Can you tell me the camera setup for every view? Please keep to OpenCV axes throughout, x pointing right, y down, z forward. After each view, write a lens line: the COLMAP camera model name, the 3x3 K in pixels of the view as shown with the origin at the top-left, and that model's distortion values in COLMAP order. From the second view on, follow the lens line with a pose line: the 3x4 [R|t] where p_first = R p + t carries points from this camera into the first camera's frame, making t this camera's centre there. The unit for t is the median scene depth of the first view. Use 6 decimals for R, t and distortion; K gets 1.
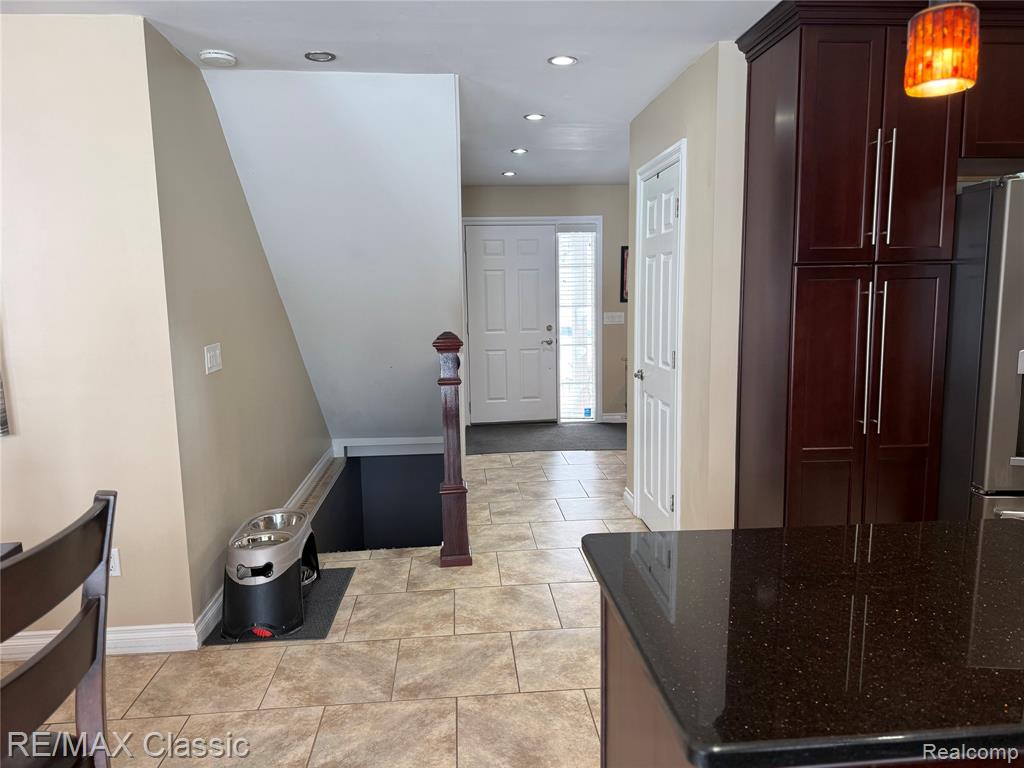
lens RADIAL K [[719.2, 0, 519.5], [0, 719.2, 388.5], [0, 0, 1]] dist [0.066943, -0.080091]
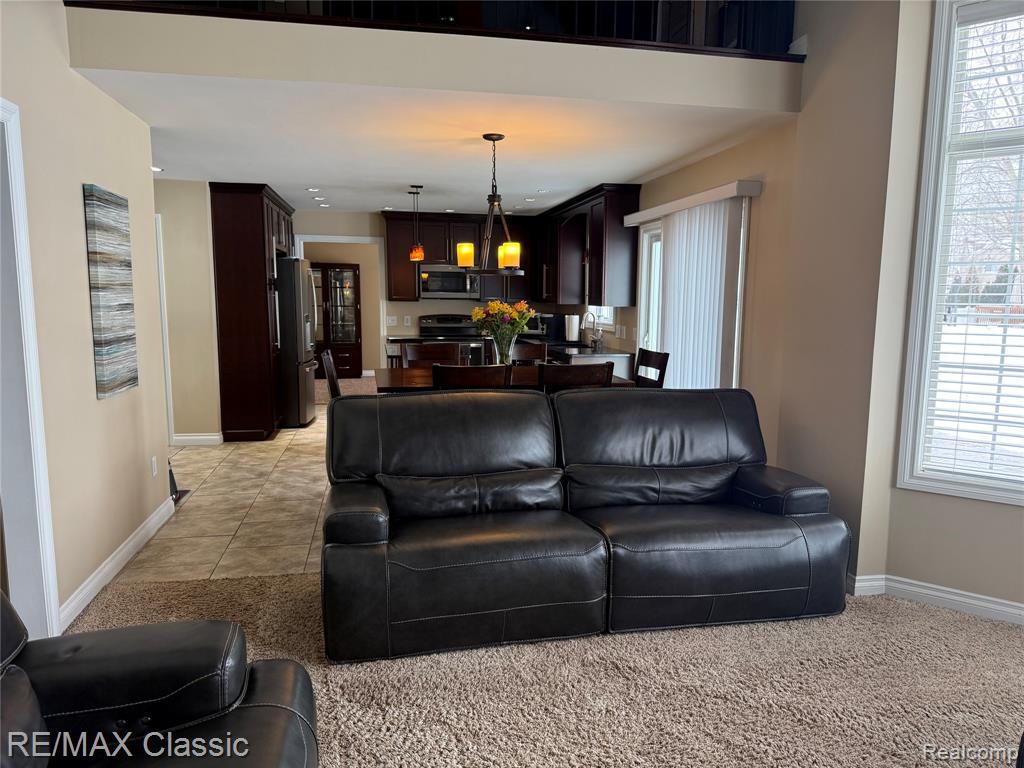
lens RADIAL K [[719.2, 0, 516.5], [0, 719.2, 388.7], [0, 0, 1]] dist [0.066943, -0.080091]
pose [[-0.094868, -0.119991, 0.988232, -2.211528], [0.128980, 0.982860, 0.131721, -0.026959], [-0.987099, 0.139958, -0.077765, 0.355705]]
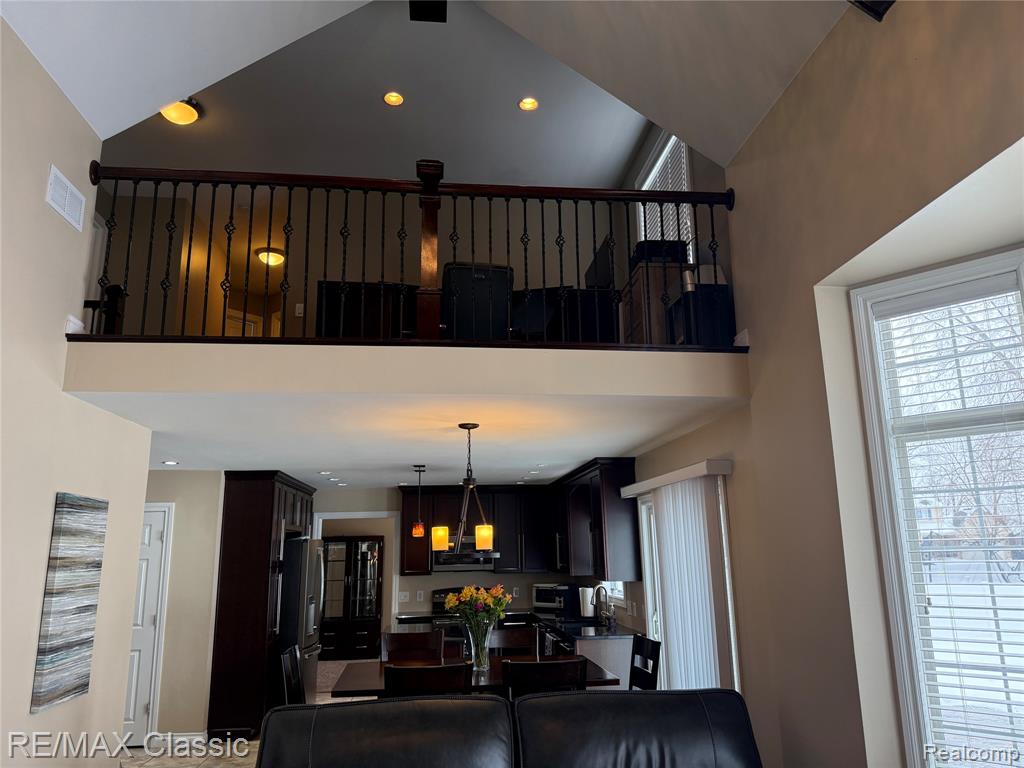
lens RADIAL K [[719.2, 0, 514.2], [0, 719.2, 384.4], [0, 0, 1]] dist [0.066943, -0.080091]
pose [[-0.014993, 0.235848, 0.971674, -2.207552], [0.152299, 0.960983, -0.230903, -0.059832], [-0.988221, 0.144523, -0.050328, 0.166336]]
